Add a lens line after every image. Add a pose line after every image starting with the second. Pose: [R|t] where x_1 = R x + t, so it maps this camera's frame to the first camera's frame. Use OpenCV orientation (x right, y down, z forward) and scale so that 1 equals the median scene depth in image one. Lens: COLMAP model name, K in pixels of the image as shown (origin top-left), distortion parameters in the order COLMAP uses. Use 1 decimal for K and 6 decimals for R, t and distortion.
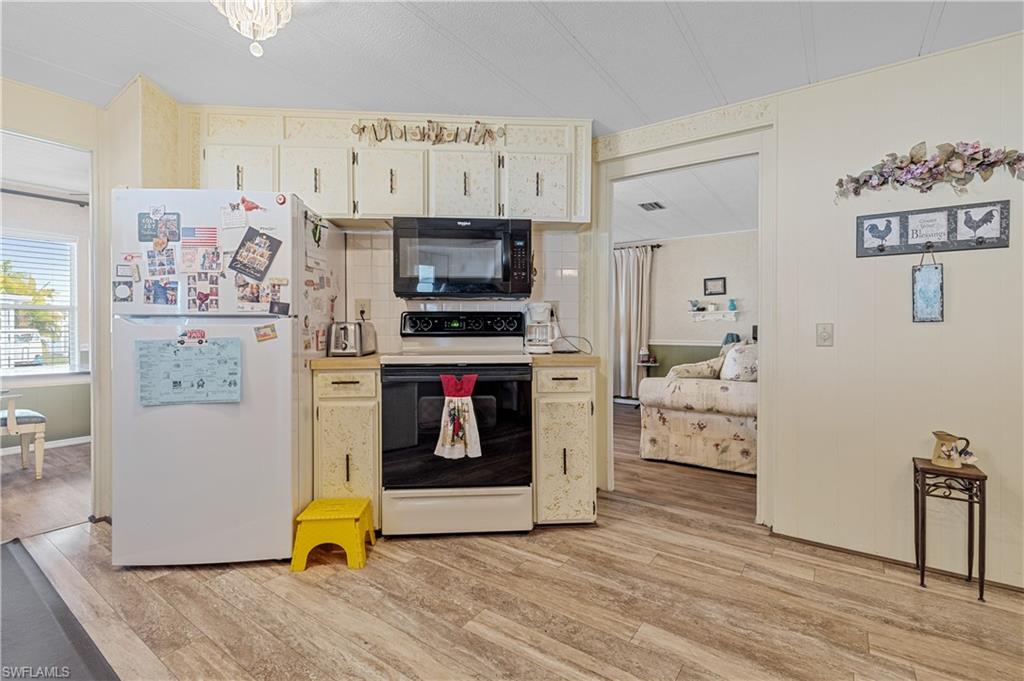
lens RADIAL K [[463.0, 0, 512.6], [0, 463.0, 340.3], [0, 0, 1]] dist [0.001260, 0.000299]
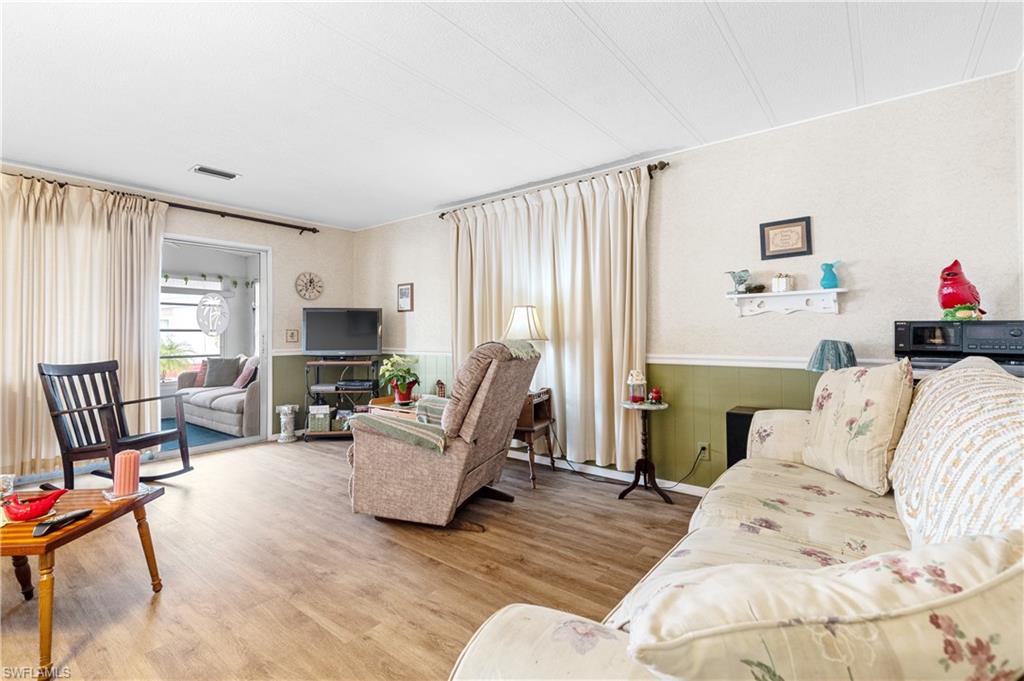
lens RADIAL K [[463.0, 0, 515.8], [0, 463.0, 332.9], [0, 0, 1]] dist [0.001260, 0.000299]
pose [[0.998655, -0.012799, -0.050243, 0.188432], [0.011444, 0.999565, -0.027166, -0.012788], [0.050569, 0.026554, 0.998368, 0.522501]]
